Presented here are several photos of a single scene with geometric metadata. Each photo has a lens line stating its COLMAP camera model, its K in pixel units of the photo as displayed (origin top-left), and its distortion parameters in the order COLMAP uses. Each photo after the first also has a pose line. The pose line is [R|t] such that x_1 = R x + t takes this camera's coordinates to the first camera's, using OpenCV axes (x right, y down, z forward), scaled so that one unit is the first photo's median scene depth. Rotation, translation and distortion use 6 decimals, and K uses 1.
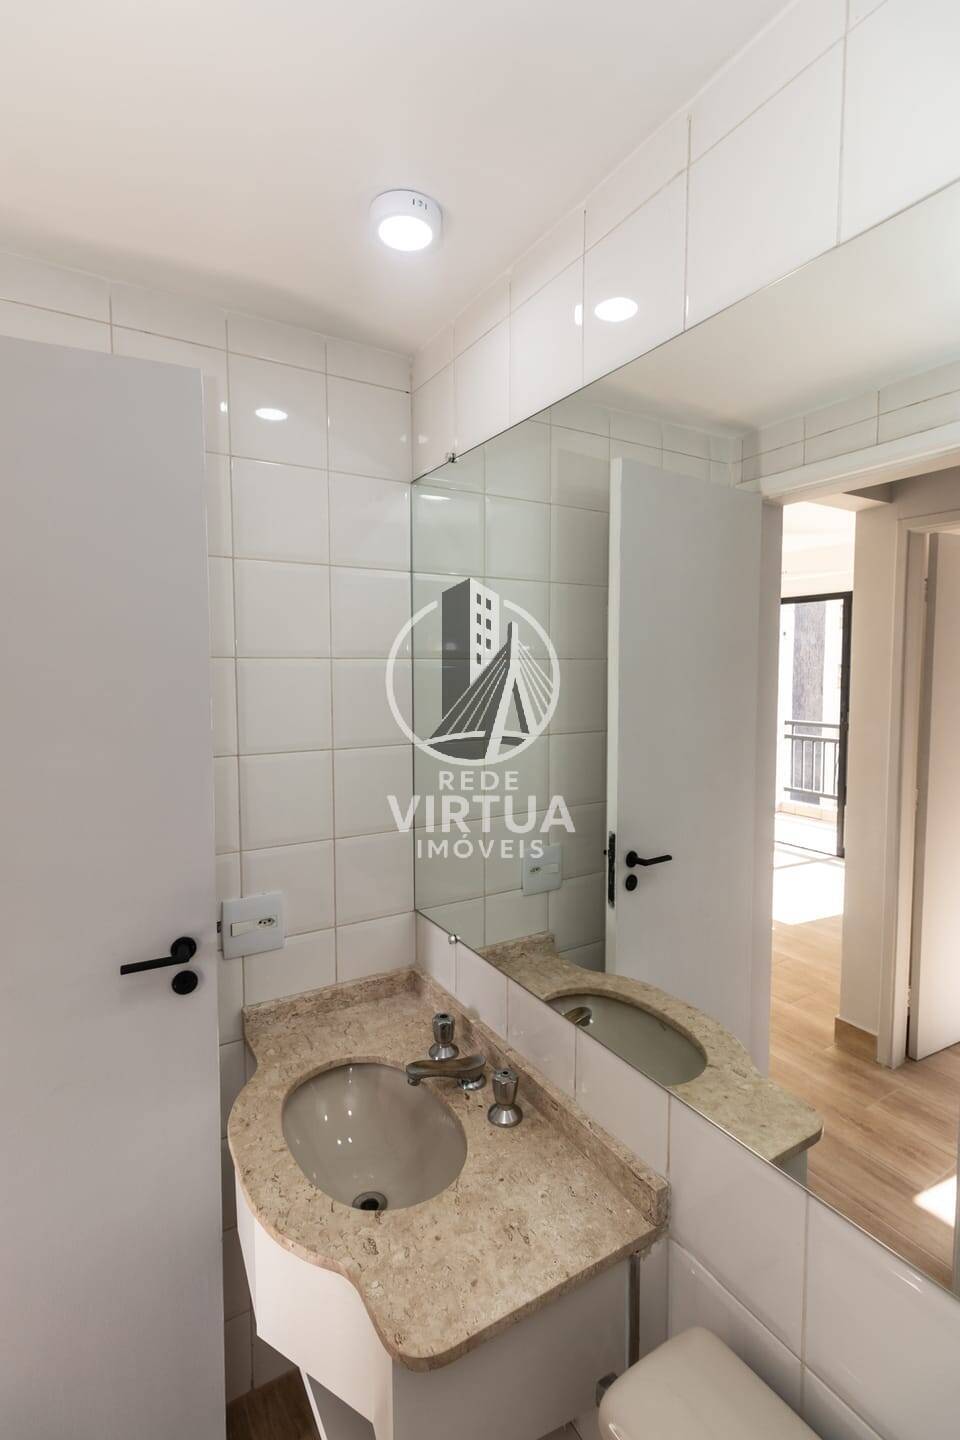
lens RADIAL K [[688.4, 0, 481.6], [0, 688.4, 695.4], [0, 0, 1]] dist [0.001231, -0.000215]
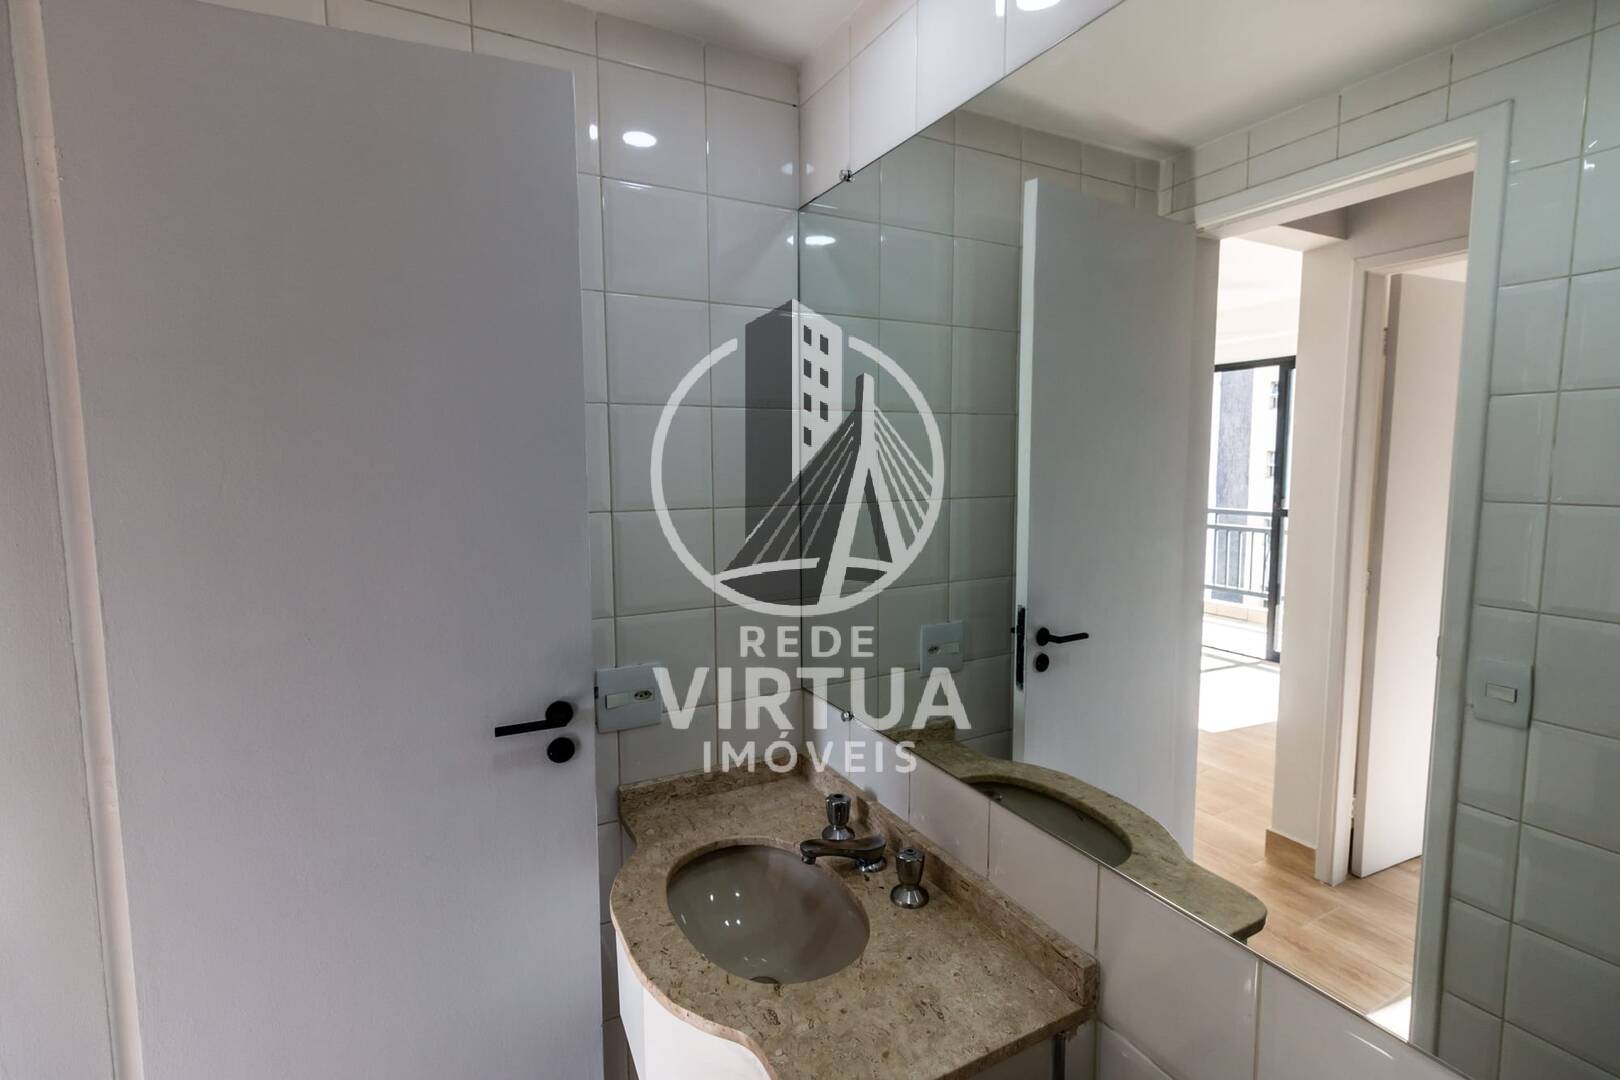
lens RADIAL K [[774.4, 0, 810.8], [0, 774.4, 533.5], [0, 0, 1]] dist [0.001231, -0.000215]
pose [[0.999055, 0.001265, -0.043456, -0.049666], [0.000211, 0.999424, 0.033944, 0.088314], [0.043474, -0.033921, 0.998479, -0.013870]]
